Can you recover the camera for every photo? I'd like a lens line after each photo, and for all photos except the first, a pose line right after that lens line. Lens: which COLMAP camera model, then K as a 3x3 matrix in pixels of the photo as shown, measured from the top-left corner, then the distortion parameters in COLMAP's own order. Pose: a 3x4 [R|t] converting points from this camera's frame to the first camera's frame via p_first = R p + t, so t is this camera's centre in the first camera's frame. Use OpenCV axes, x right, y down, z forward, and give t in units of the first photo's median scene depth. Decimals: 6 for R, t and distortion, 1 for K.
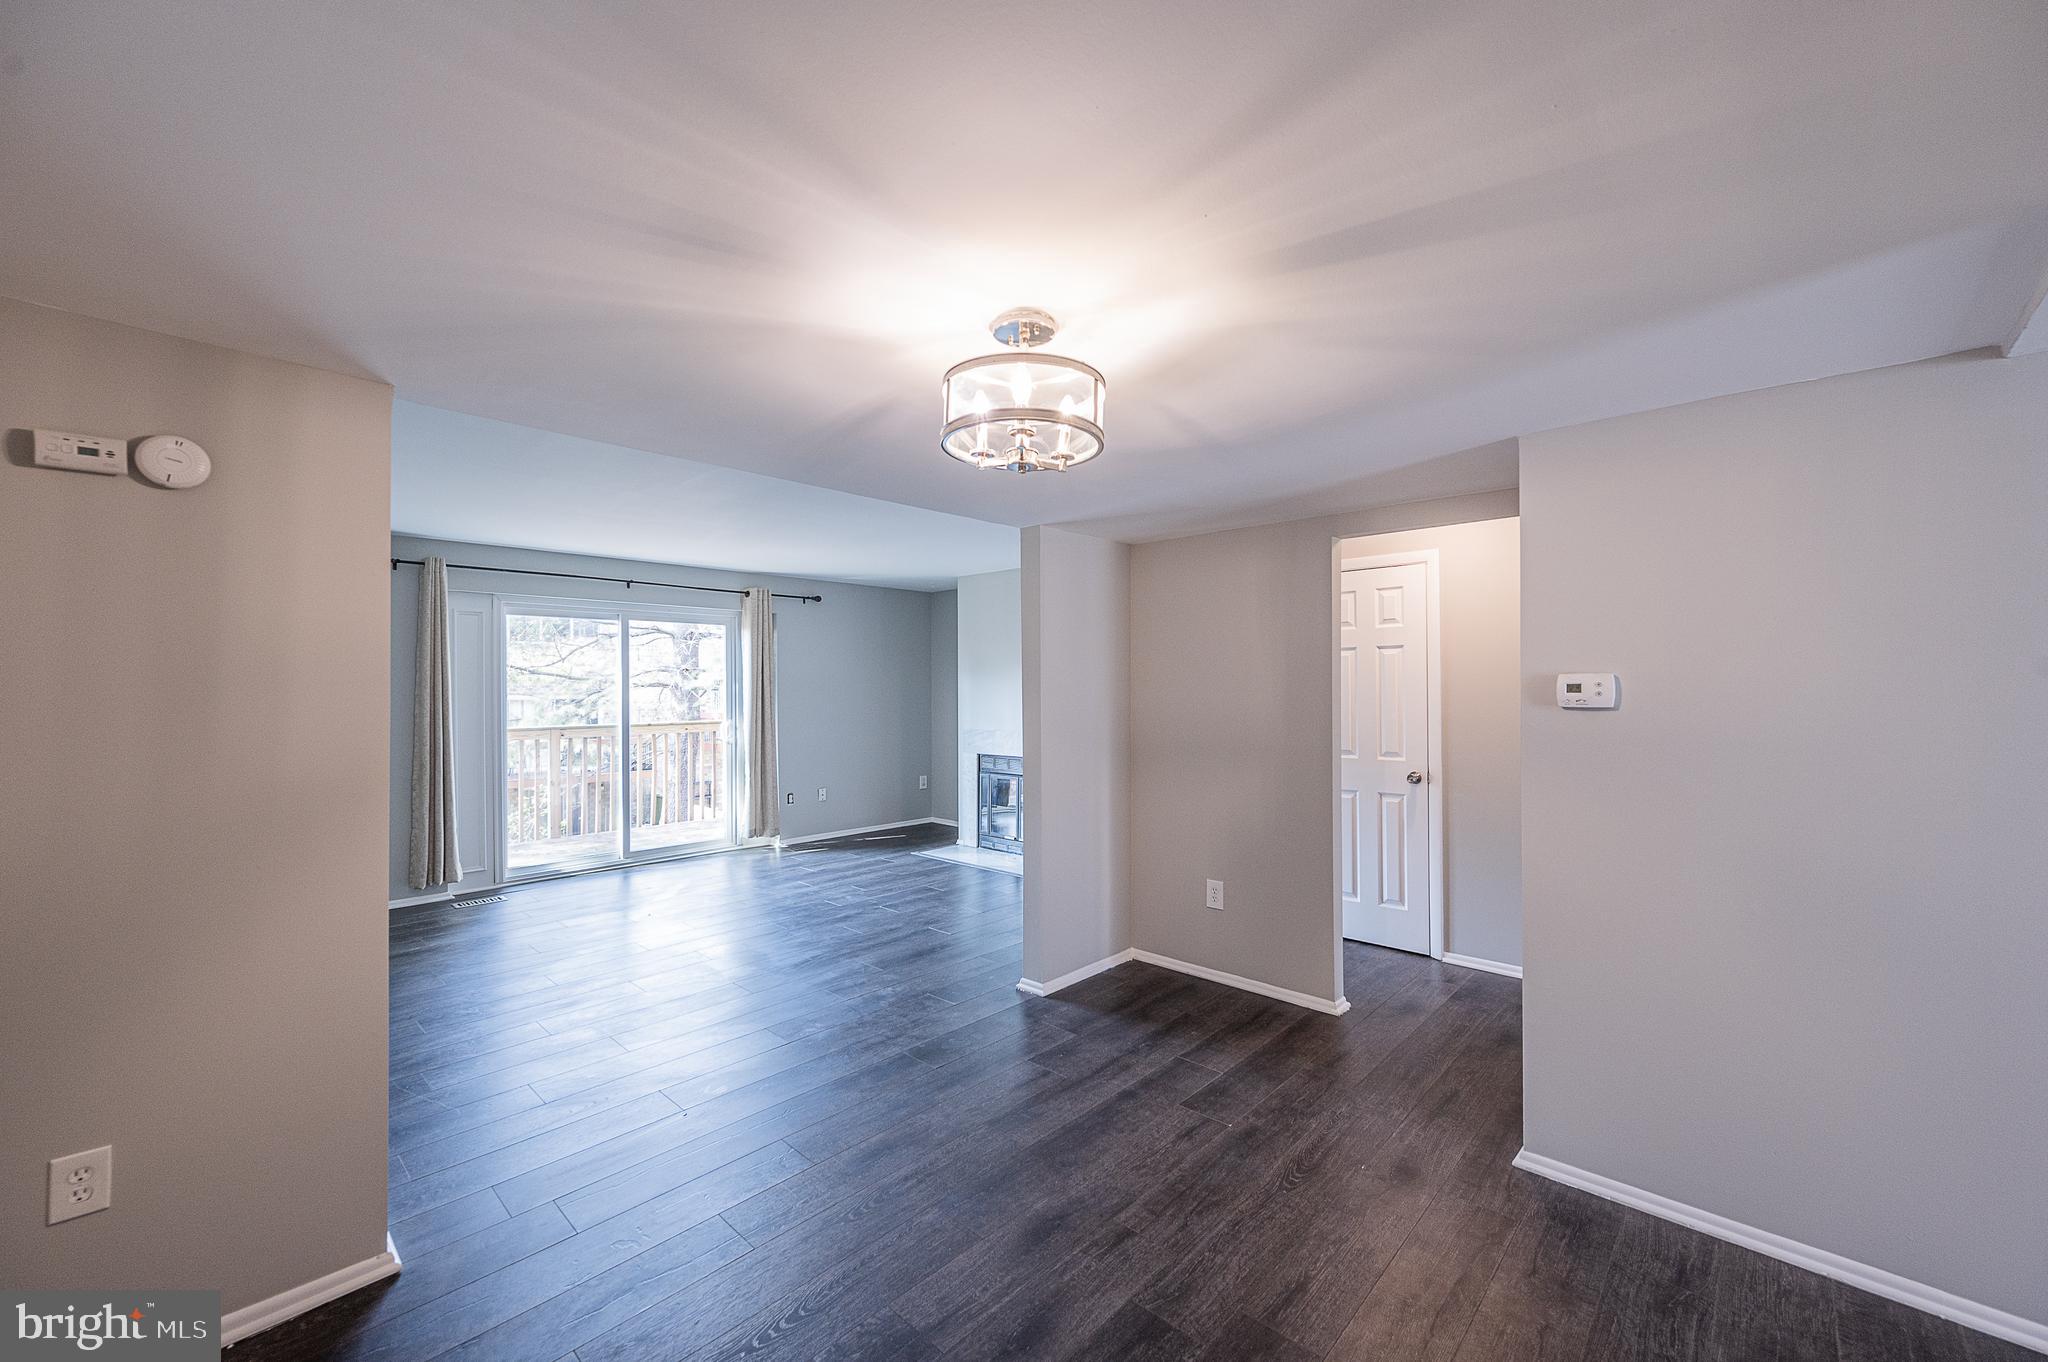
lens RADIAL K [[807.8, 0, 1028.9], [0, 807.8, 676.8], [0, 0, 1]] dist [-0.001464, 0.000584]
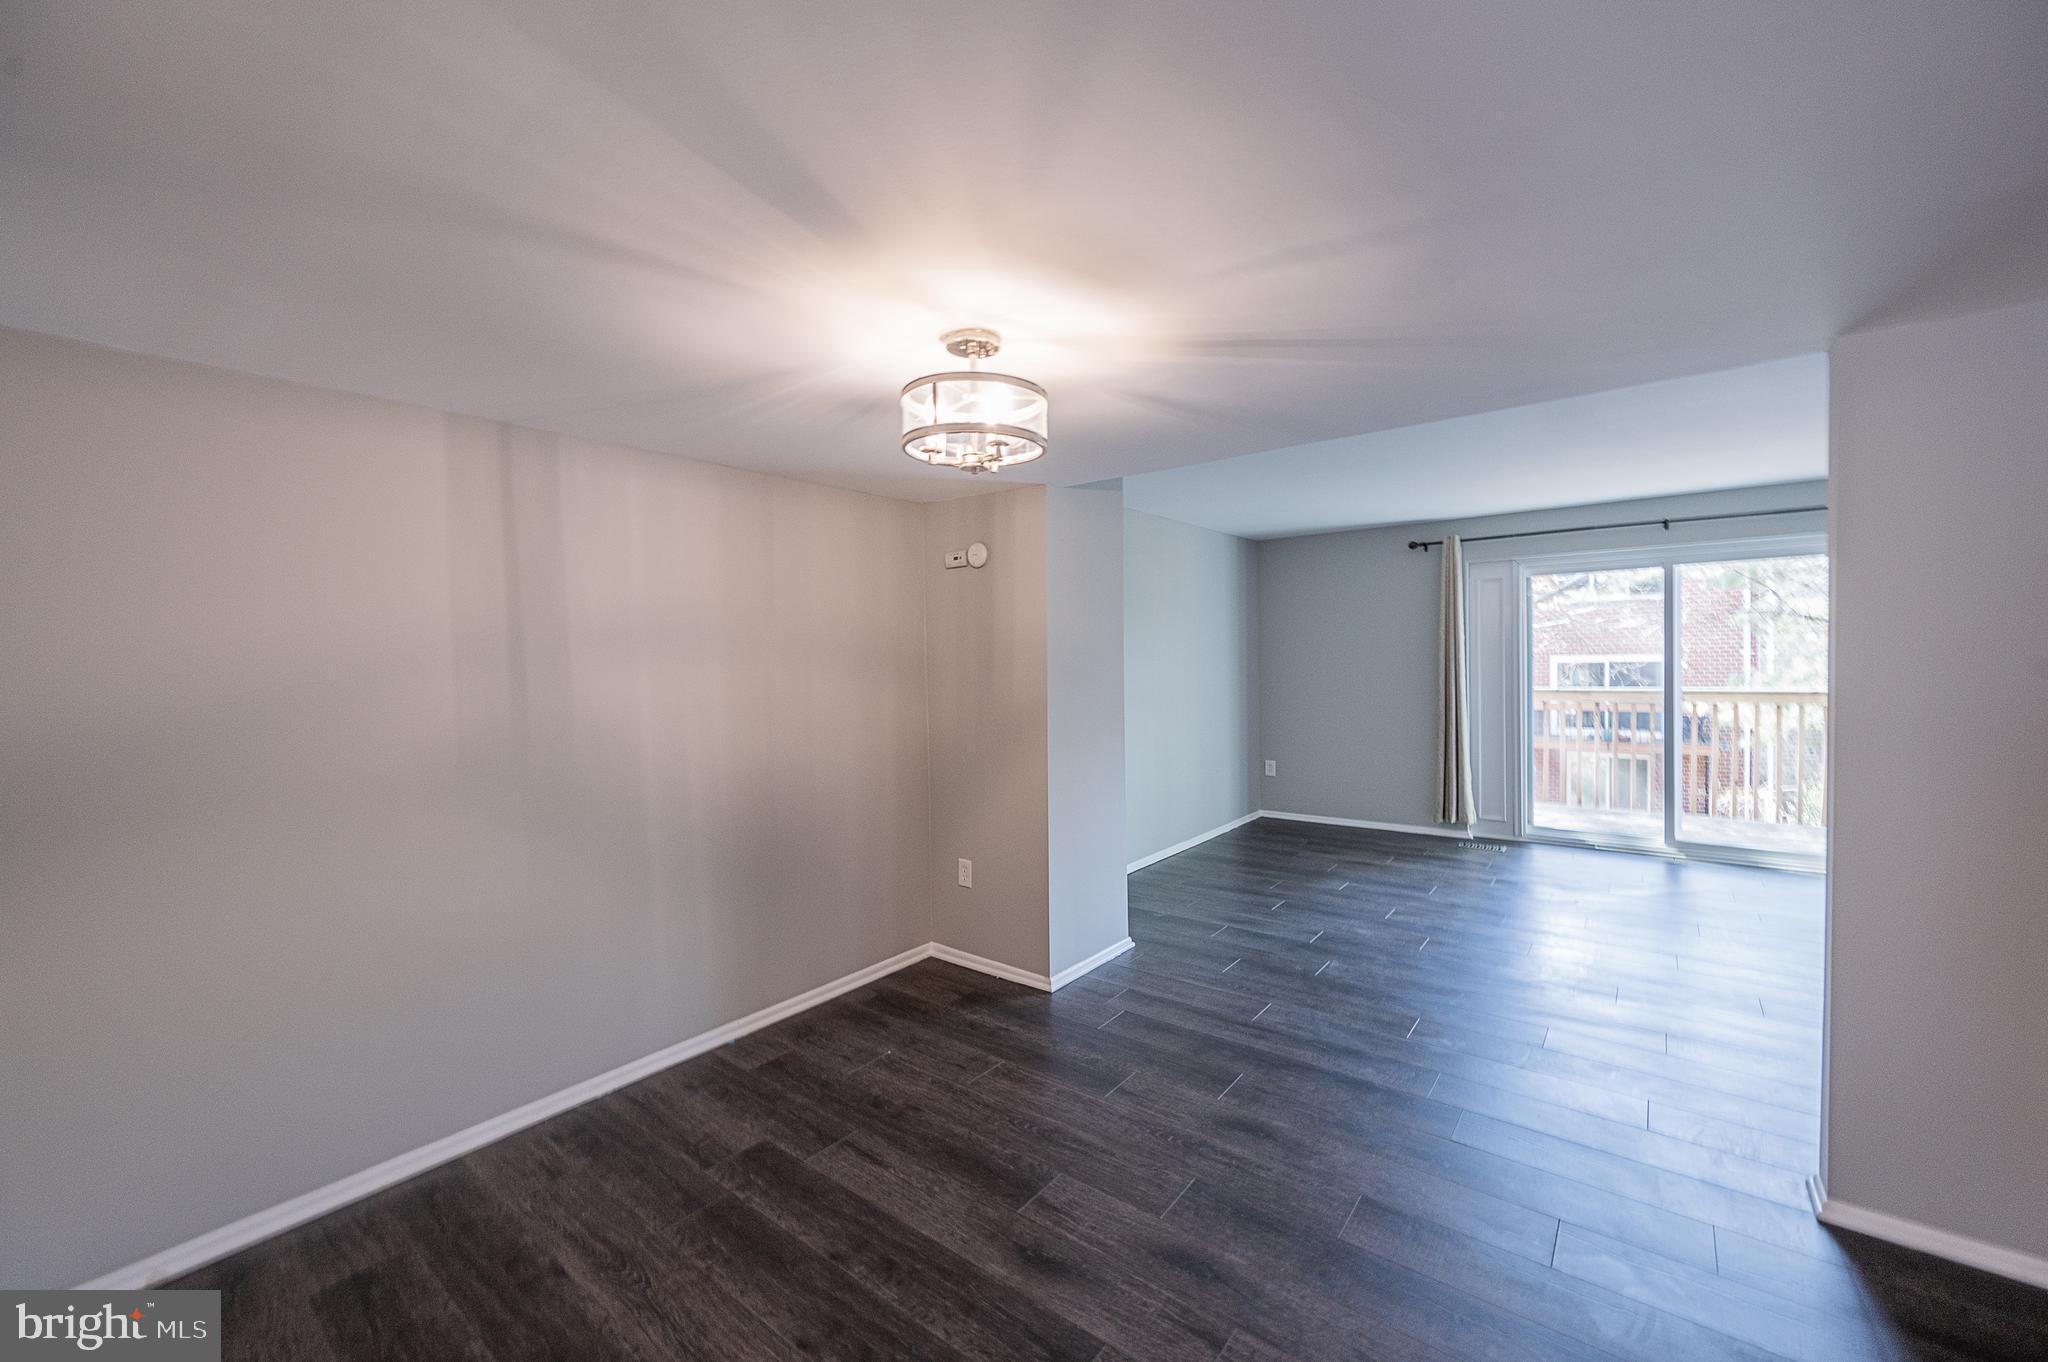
lens RADIAL K [[807.8, 0, 1017.7], [0, 807.8, 671.9], [0, 0, 1]] dist [-0.001464, 0.000584]
pose [[0.079829, 0.018490, -0.996637, 0.321860], [0.030968, 0.999299, 0.021020, 0.000785], [0.996327, -0.032541, 0.079200, 0.275391]]
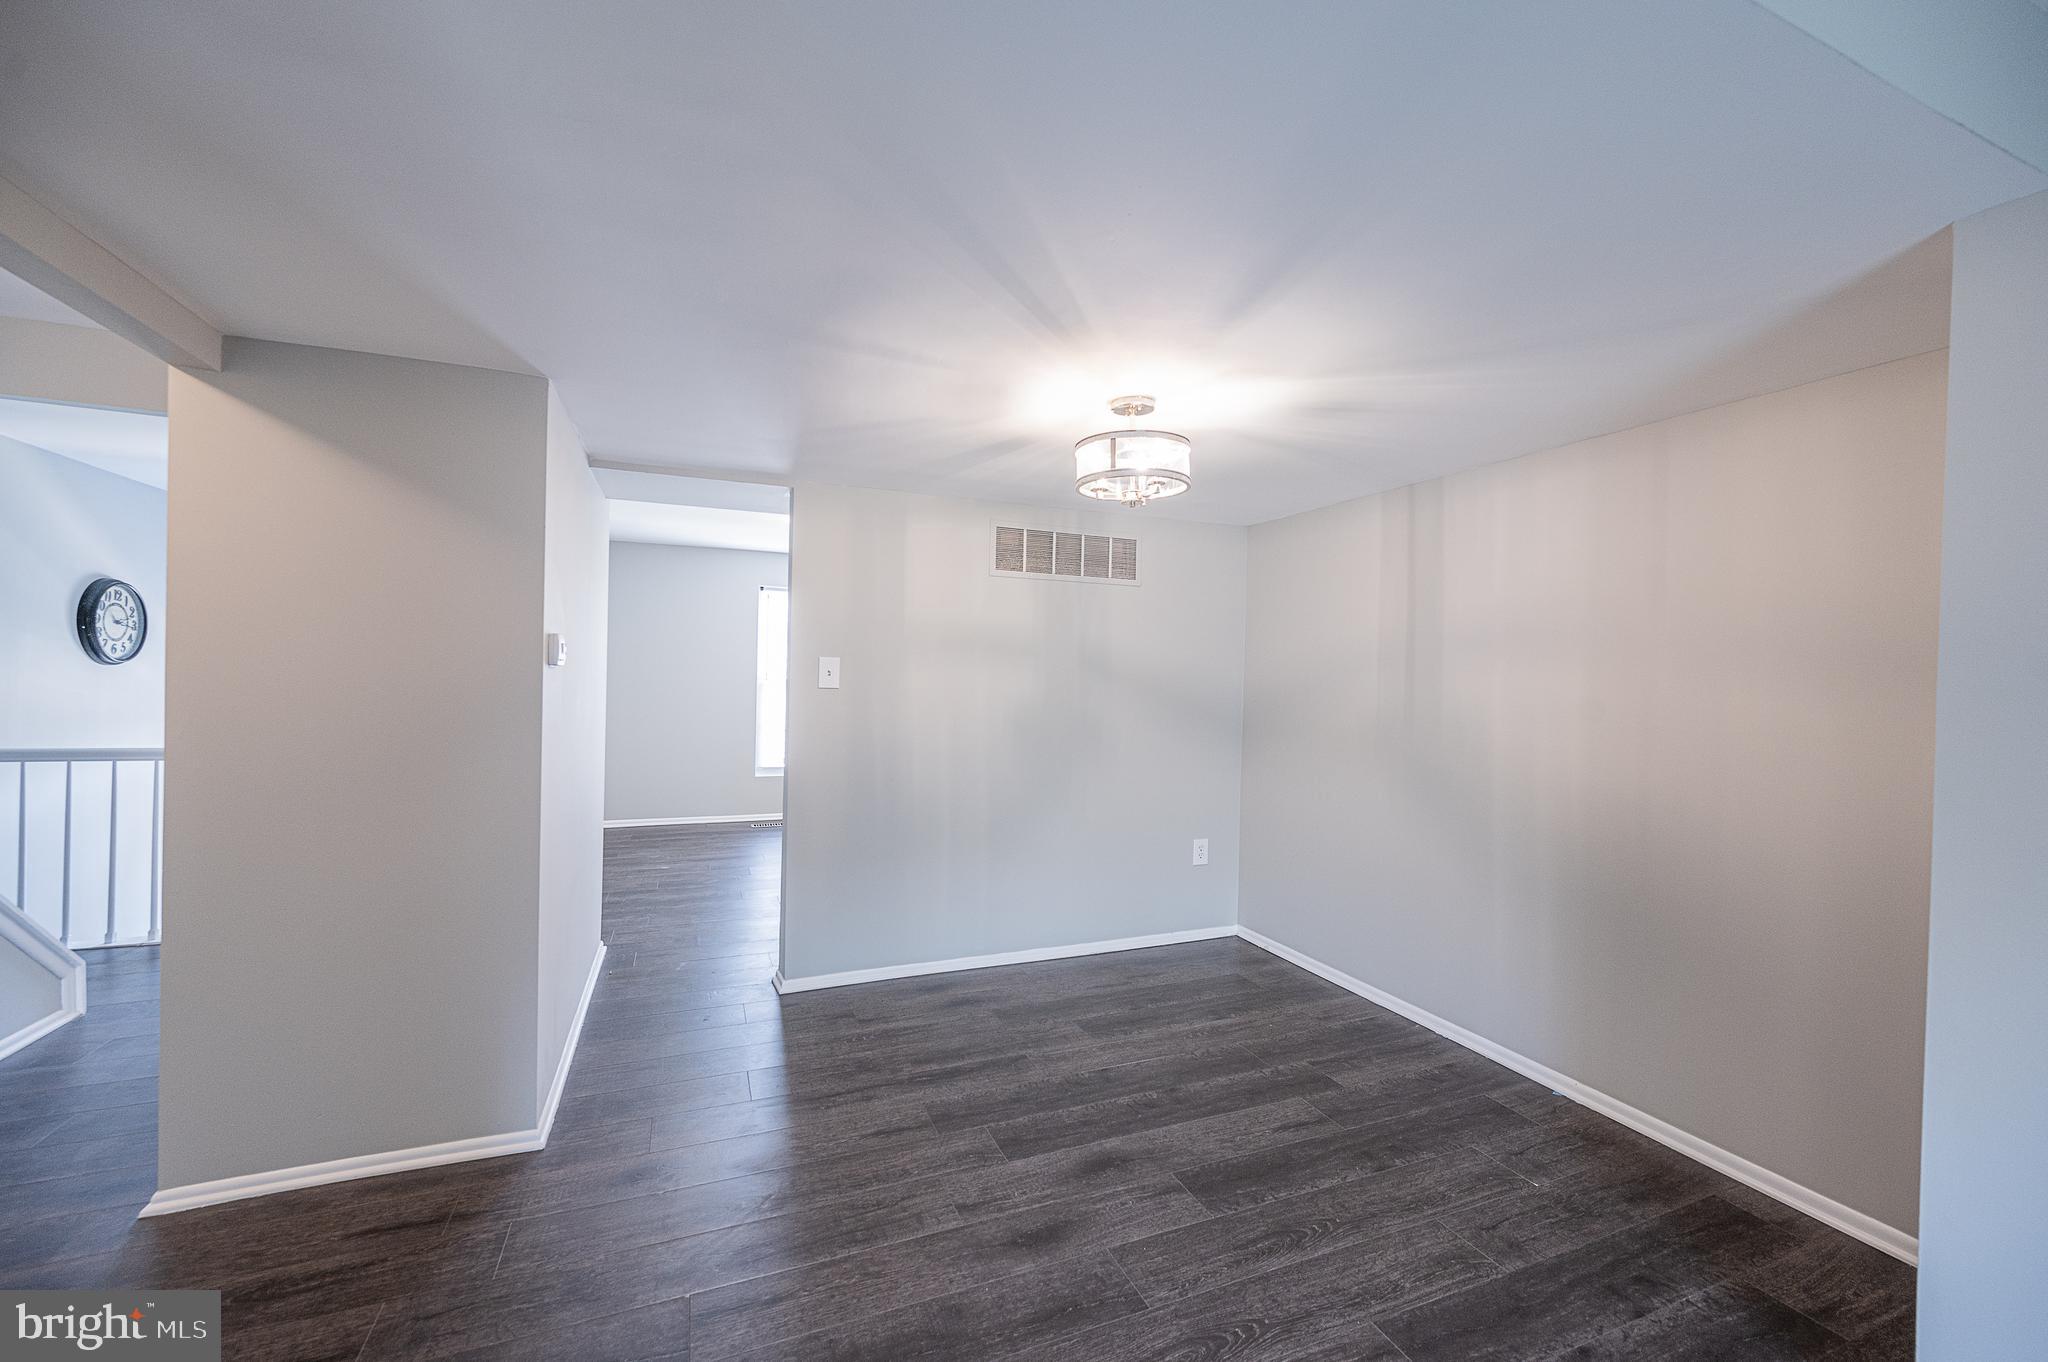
lens RADIAL K [[807.8, 0, 1024.8], [0, 807.8, 684.3], [0, 0, 1]] dist [-0.001464, 0.000584]
pose [[-0.911936, -0.021202, 0.409784, -0.119798], [-0.023772, 0.999717, -0.001178, 0.020020], [-0.409643, -0.010816, -0.912182, 0.673948]]
